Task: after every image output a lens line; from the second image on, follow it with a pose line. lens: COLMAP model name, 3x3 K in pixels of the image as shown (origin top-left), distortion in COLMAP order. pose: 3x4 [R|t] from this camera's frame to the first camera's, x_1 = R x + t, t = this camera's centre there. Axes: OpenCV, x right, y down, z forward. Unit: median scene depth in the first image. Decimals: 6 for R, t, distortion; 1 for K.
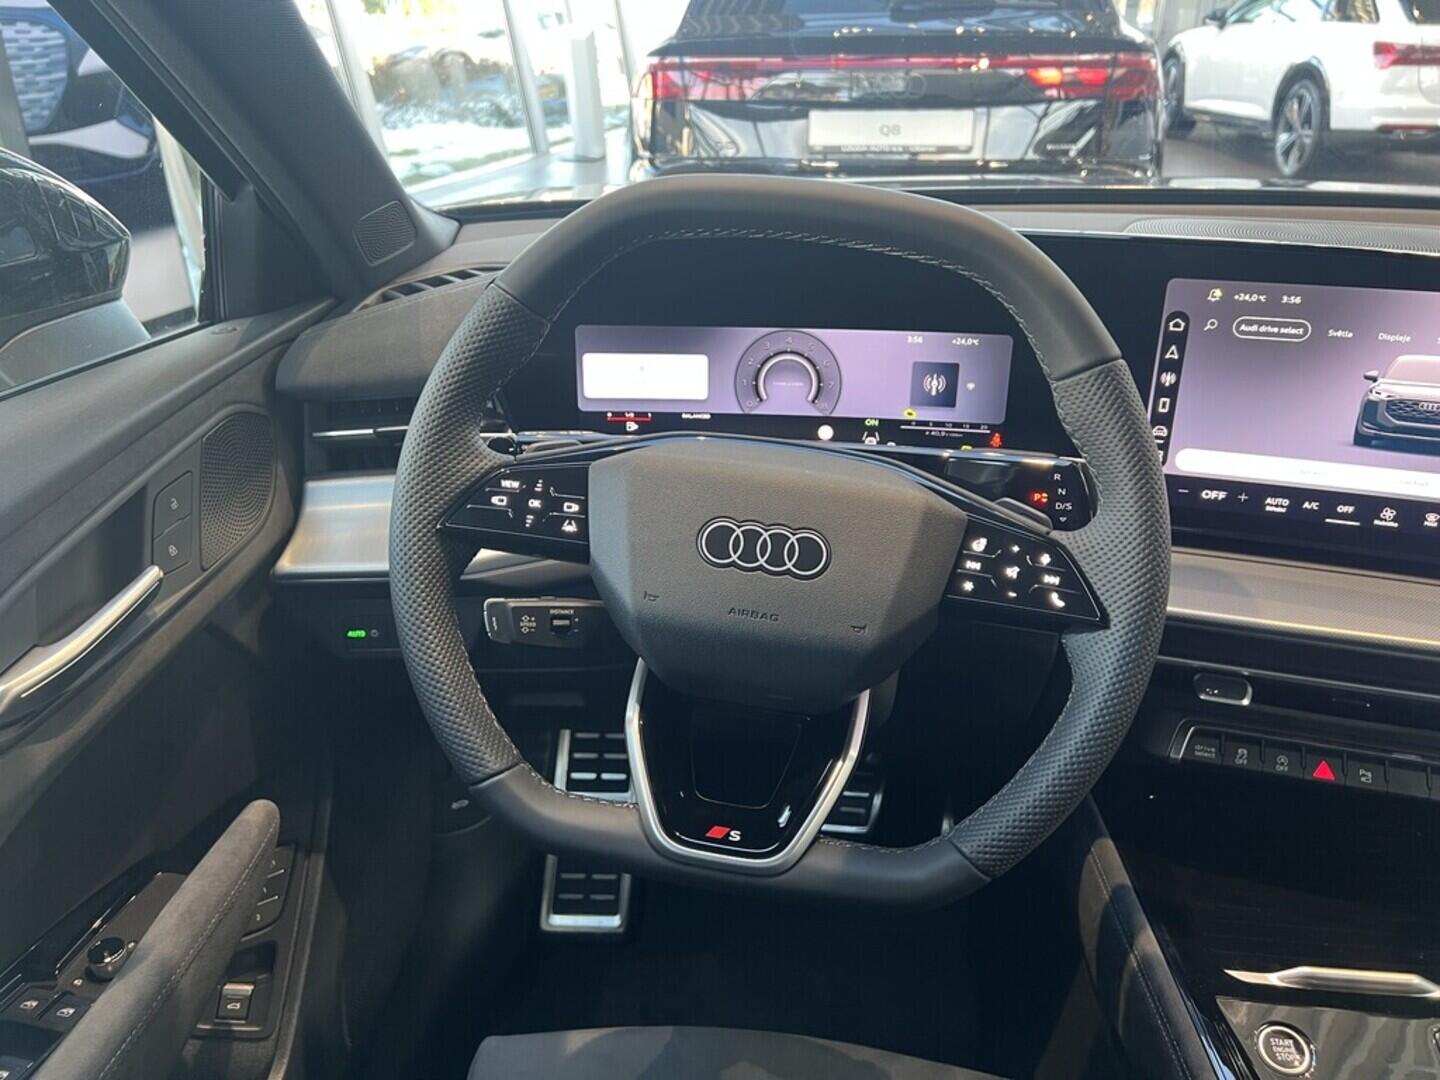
lens RADIAL K [[1102.9, 0, 714.4], [0, 1102.9, 541.4], [0, 0, 1]] dist [0.008008, -0.029936]
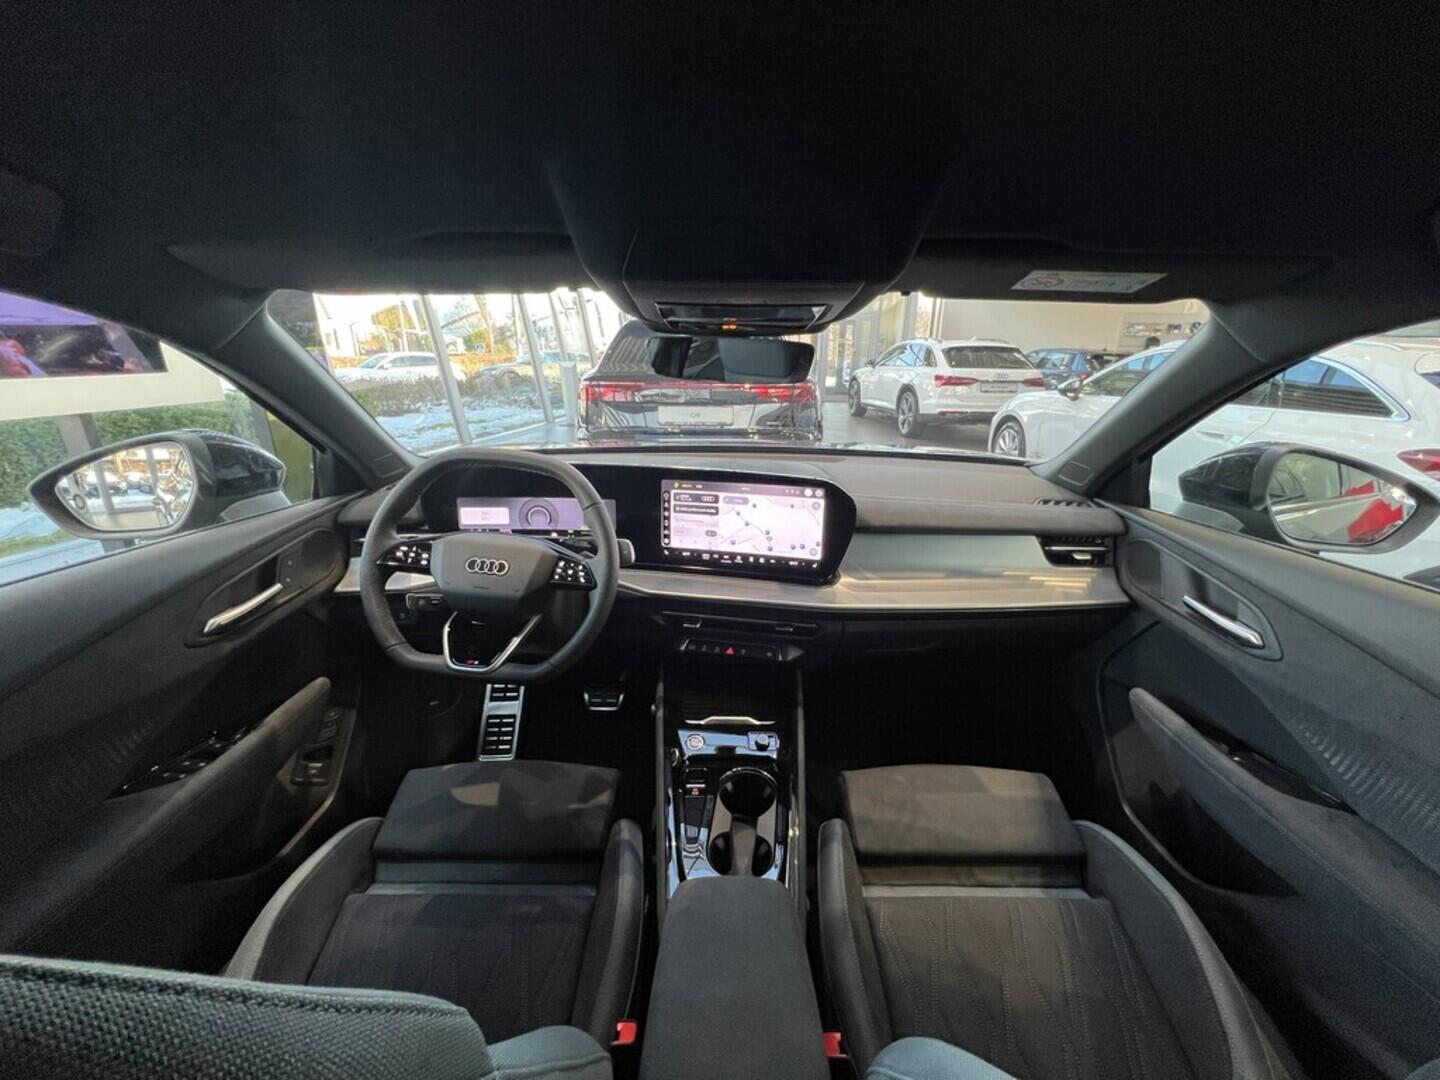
lens RADIAL K [[575.2, 0, 722.8], [0, 575.2, 544.3], [0, 0, 1]] dist [-0.015540, -0.000520]
pose [[0.992370, -0.019855, 0.121688, 0.344546], [0.035131, 0.991571, -0.124708, 0.114823], [-0.118186, 0.128032, 0.984703, -0.446987]]
